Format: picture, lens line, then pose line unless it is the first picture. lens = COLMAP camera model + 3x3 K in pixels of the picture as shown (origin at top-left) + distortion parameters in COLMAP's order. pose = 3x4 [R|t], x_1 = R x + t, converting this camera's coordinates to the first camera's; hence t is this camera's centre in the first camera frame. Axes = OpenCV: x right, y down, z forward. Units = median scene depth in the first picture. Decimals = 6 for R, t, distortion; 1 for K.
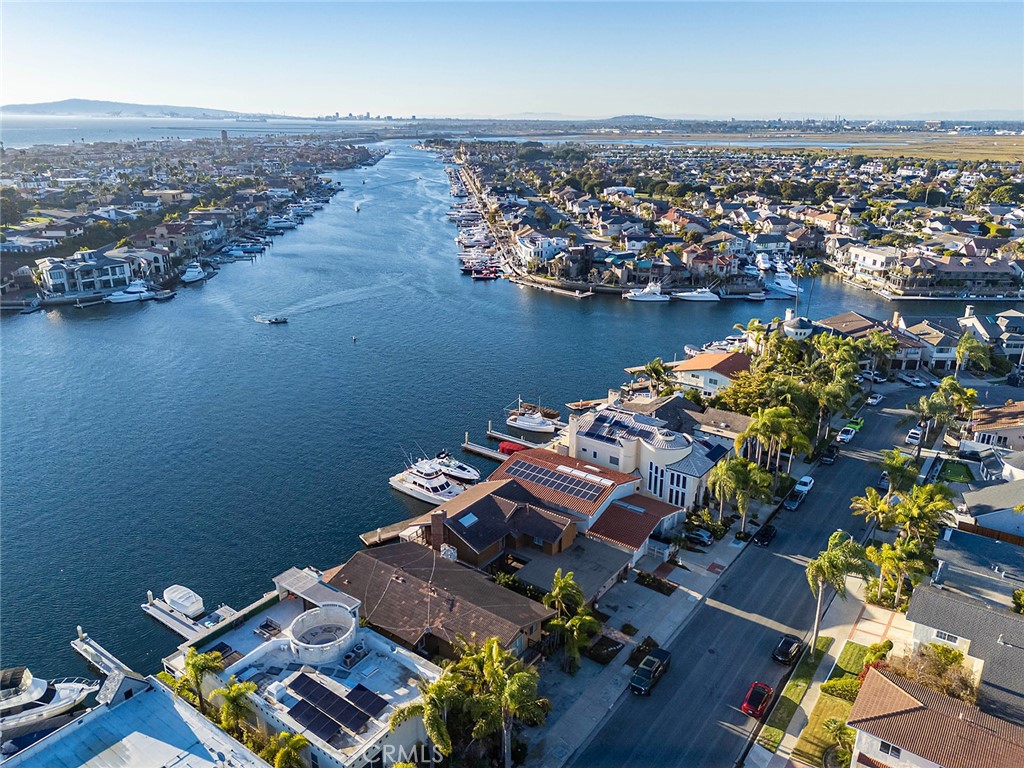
lens RADIAL K [[744.9, 0, 512.0], [0, 744.9, 384.0], [0, 0, 1]] dist [0.094144, -0.097793]
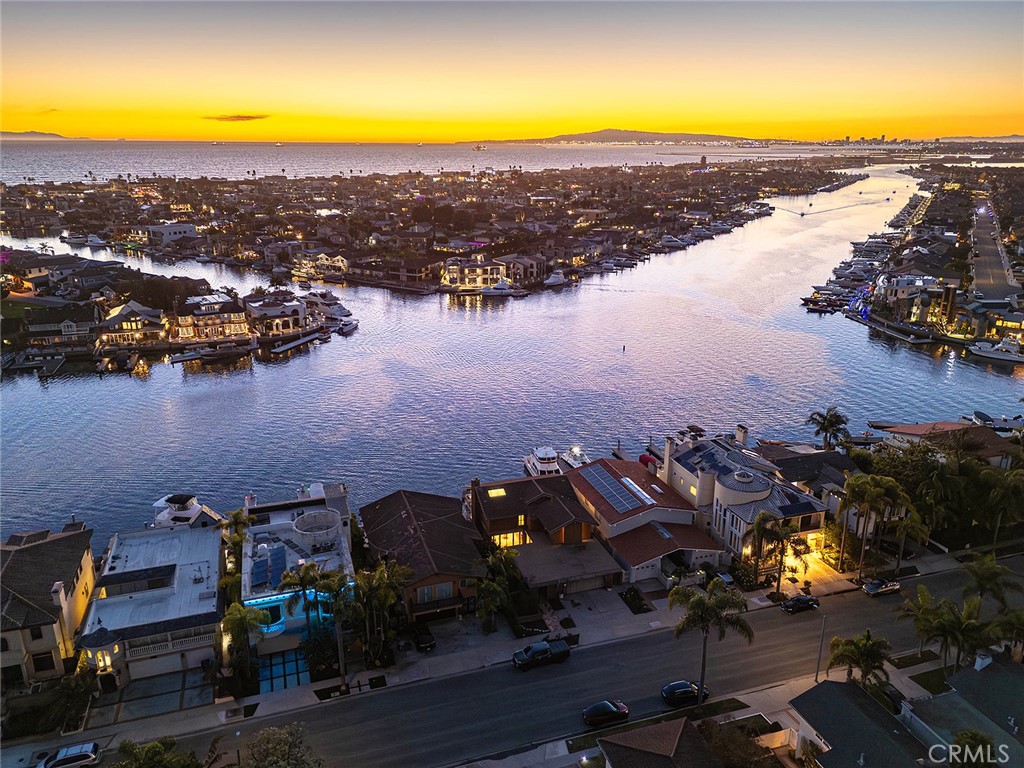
lens RADIAL K [[744.9, 0, 512.0], [0, 744.9, 384.0], [0, 0, 1]] dist [0.094144, -0.097793]
pose [[0.815019, 0.177199, -0.551674, 0.217096], [-0.193762, 0.980628, 0.028725, -0.007732], [0.546077, 0.083482, 0.833565, 0.014288]]
